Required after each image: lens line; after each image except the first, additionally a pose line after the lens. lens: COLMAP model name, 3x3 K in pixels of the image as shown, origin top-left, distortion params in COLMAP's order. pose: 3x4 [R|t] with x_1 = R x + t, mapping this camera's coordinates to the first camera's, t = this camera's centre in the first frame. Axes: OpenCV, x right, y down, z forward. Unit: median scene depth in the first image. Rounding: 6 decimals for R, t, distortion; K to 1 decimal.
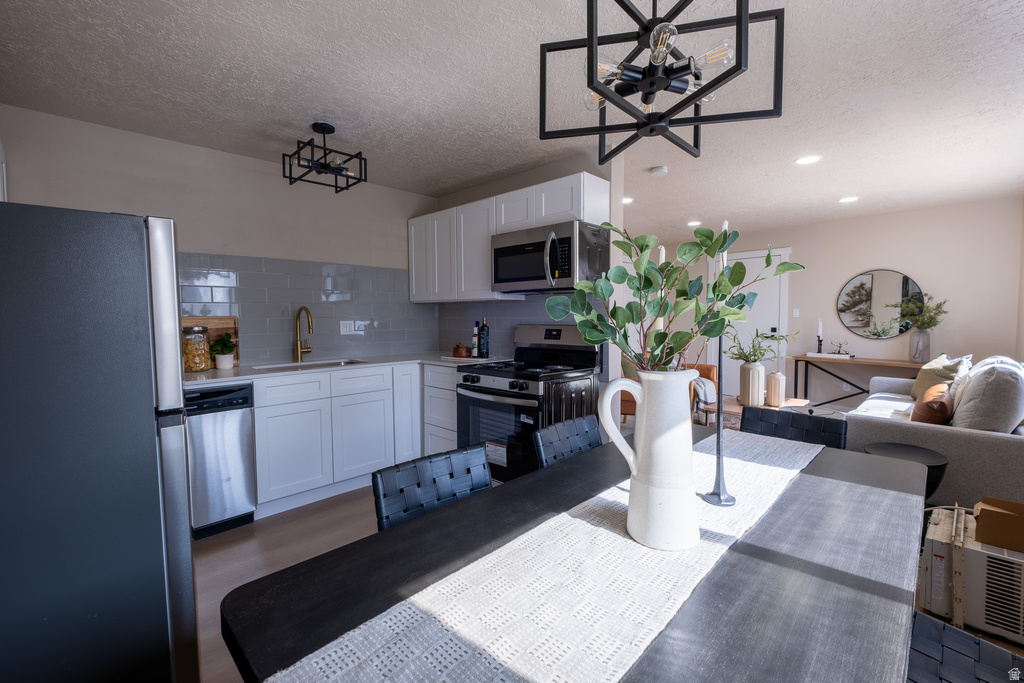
lens RADIAL K [[439.1, 0, 516.4], [0, 439.1, 337.9], [0, 0, 1]] dist [-0.005284, -0.000408]
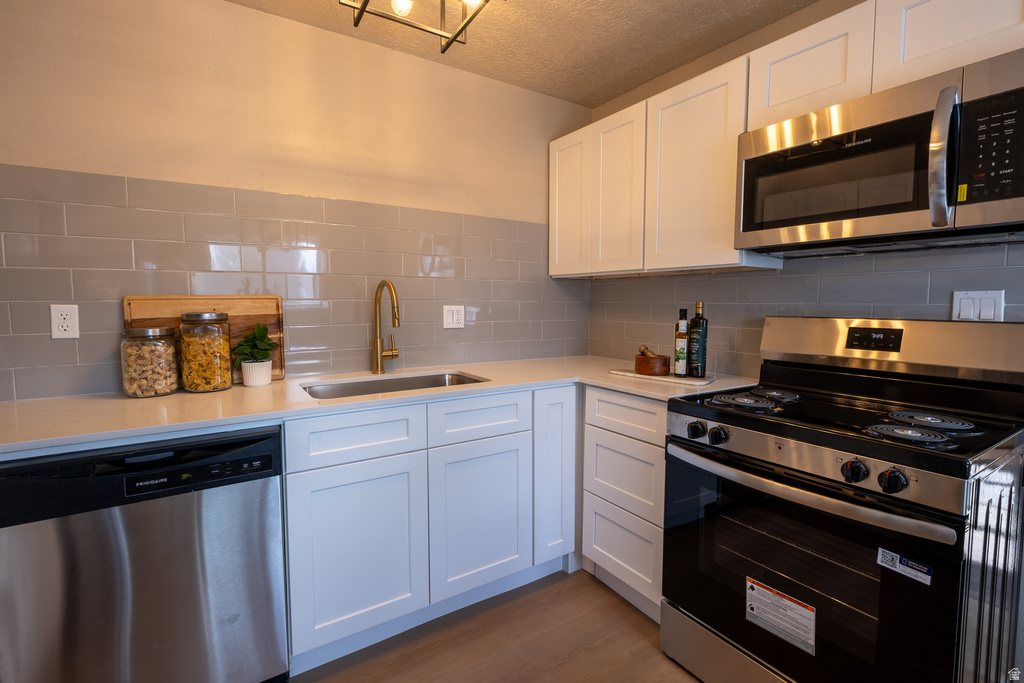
lens RADIAL K [[464.5, 0, 510.6], [0, 464.5, 335.7], [0, 0, 1]] dist [-0.001797, -0.000501]
pose [[0.974653, 0.024537, -0.222370, -0.202367], [-0.019907, 0.999536, 0.023038, -0.016728], [0.222832, -0.018027, 0.974690, 0.475627]]
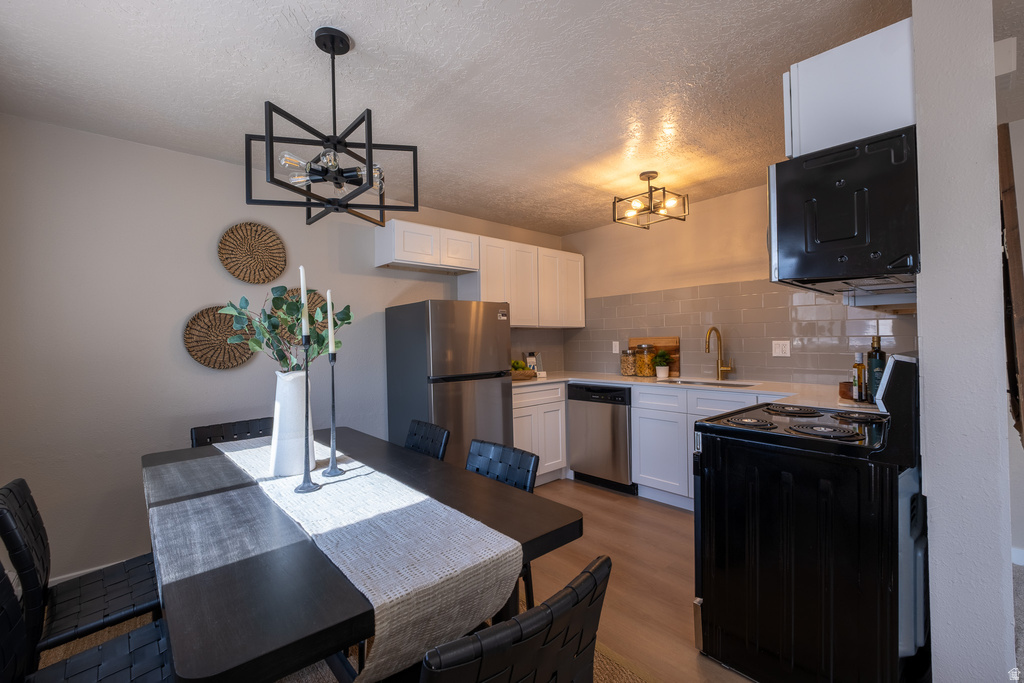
lens RADIAL K [[439.1, 0, 516.4], [0, 439.1, 337.9], [0, 0, 1]] dist [-0.005284, -0.000408]
pose [[-0.066403, -0.002552, -0.997790, 0.654407], [-0.037834, 0.999284, -0.000038, -0.030299], [0.997075, 0.037748, -0.066452, 0.654127]]
